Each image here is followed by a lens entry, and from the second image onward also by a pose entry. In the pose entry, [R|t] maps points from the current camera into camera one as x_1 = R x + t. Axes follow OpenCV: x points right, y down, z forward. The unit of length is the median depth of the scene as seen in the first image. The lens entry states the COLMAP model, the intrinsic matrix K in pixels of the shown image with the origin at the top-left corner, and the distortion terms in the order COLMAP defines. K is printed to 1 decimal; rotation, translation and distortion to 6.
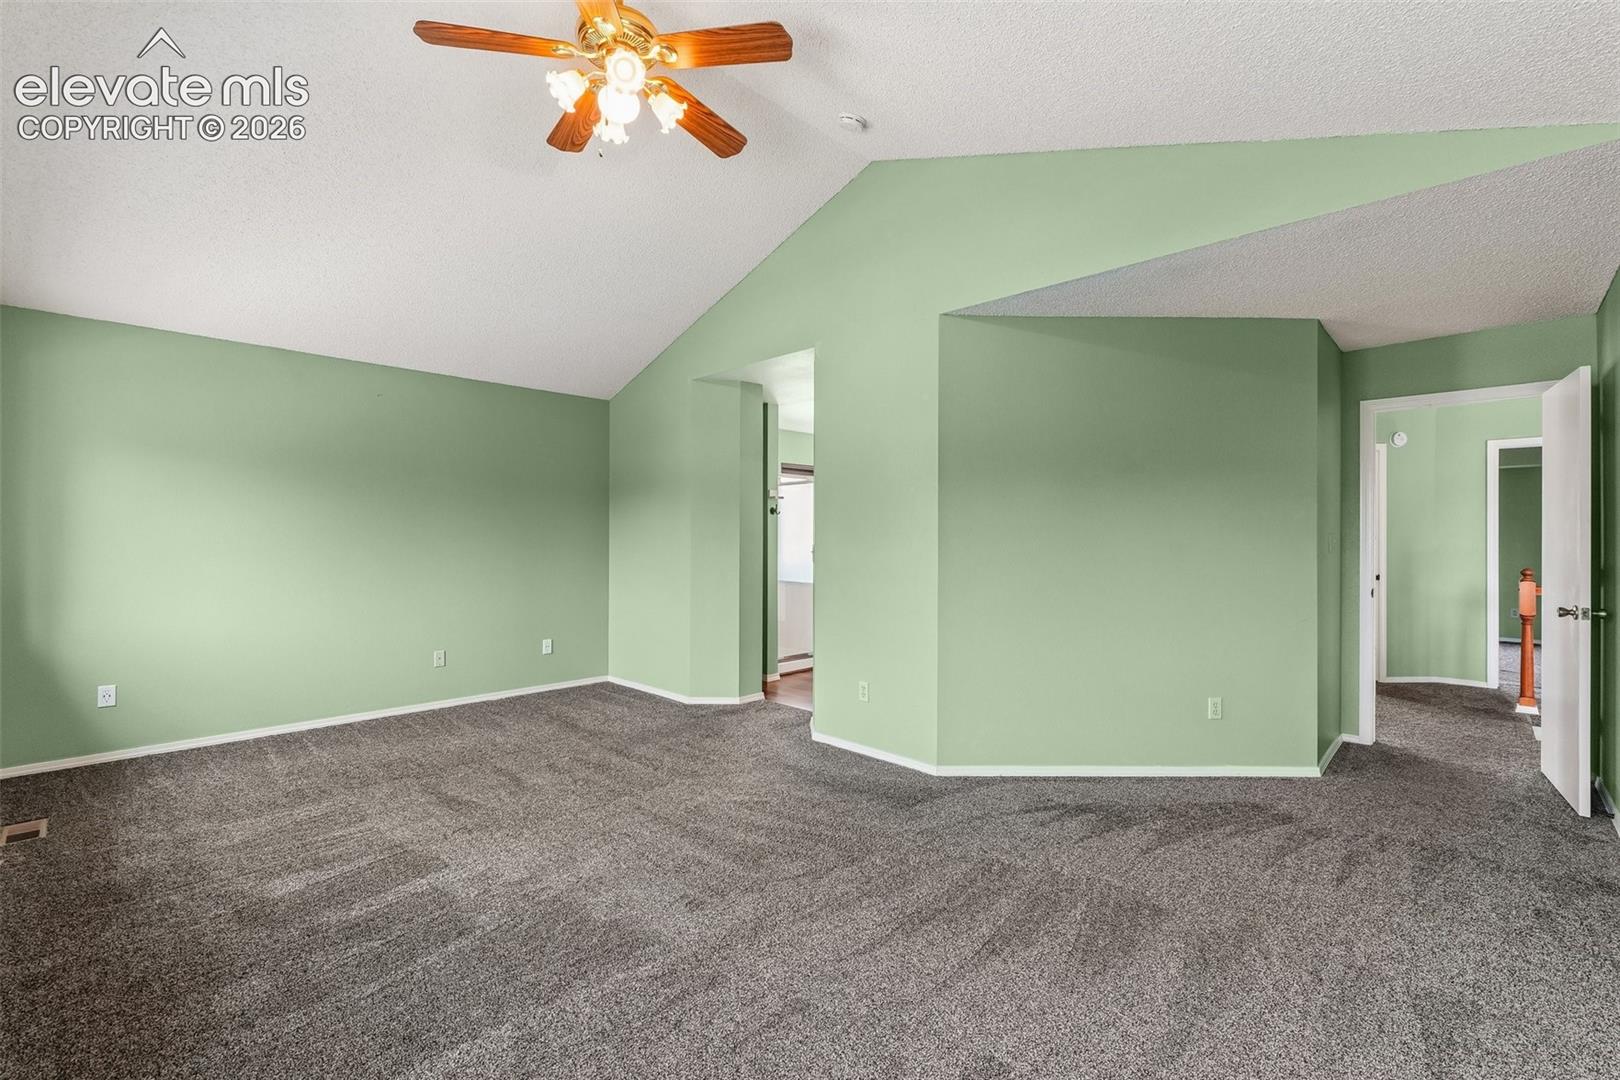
lens RADIAL K [[684.5, 0, 803.7], [0, 684.5, 540.1], [0, 0, 1]] dist [0.000416, -0.000684]
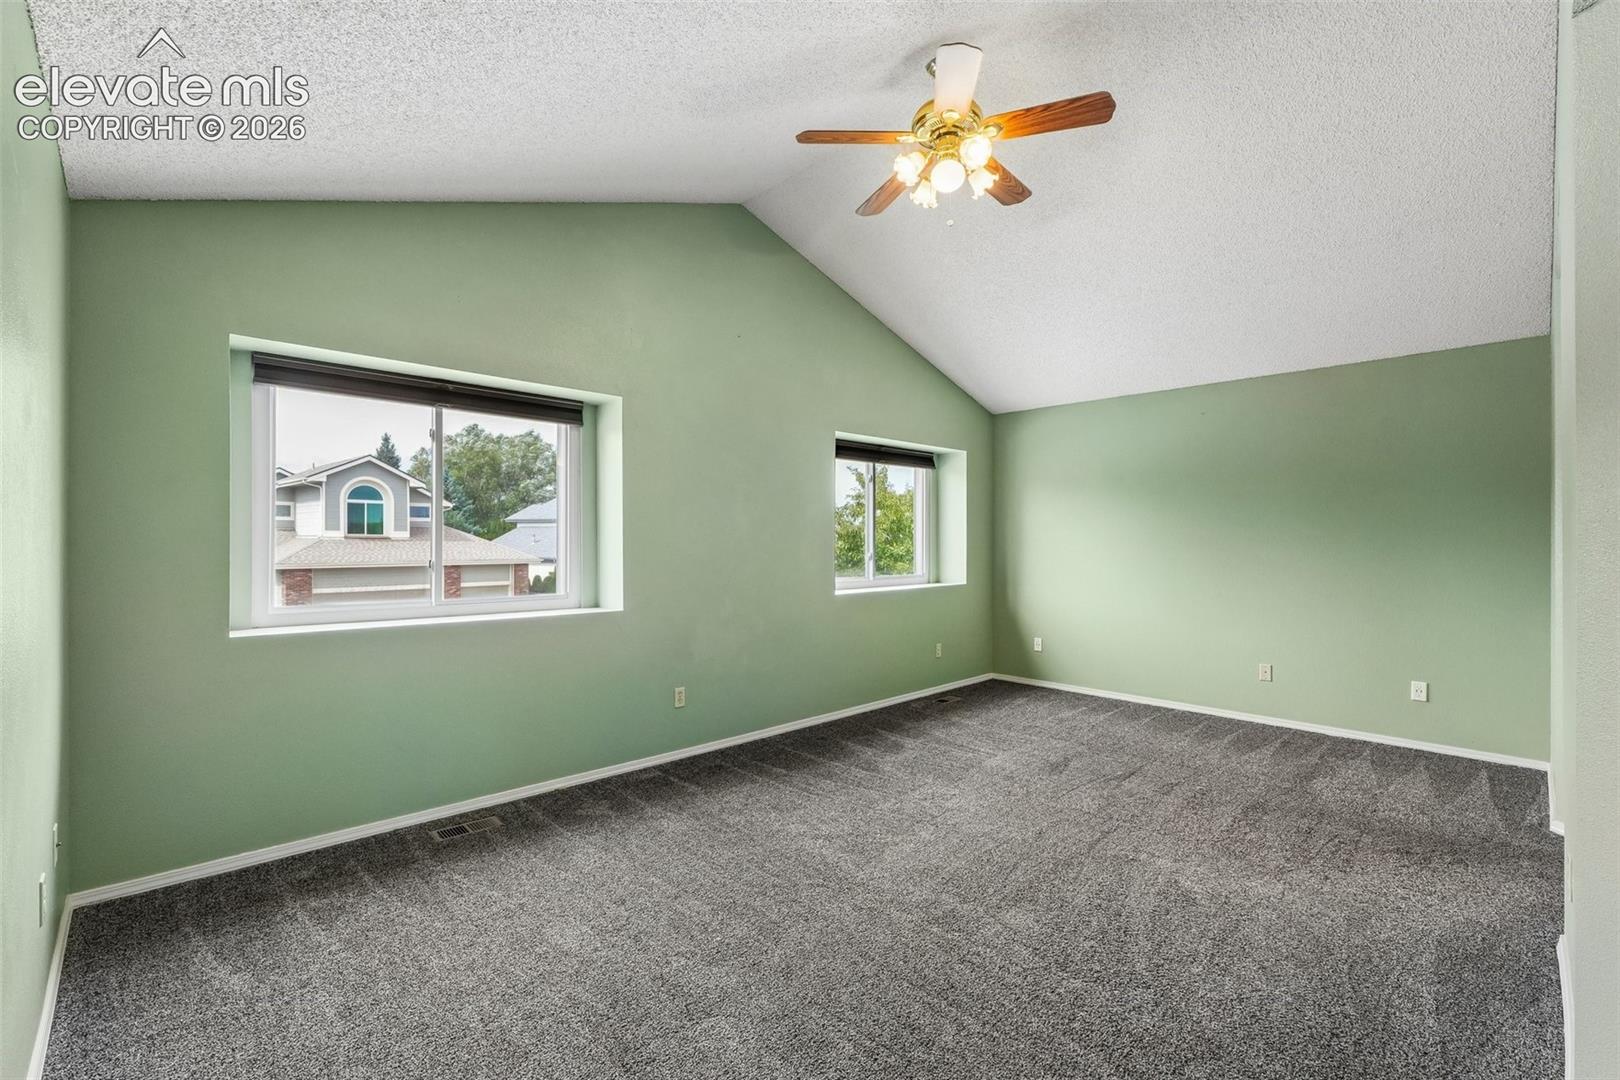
lens RADIAL K [[684.5, 0, 803.9], [0, 684.5, 541.2], [0, 0, 1]] dist [0.000416, -0.000684]
pose [[-0.059992, -0.006703, -0.998176, 0.606556], [-0.004258, 0.999970, -0.006459, -0.003635], [0.998190, 0.003862, -0.060019, 0.524364]]
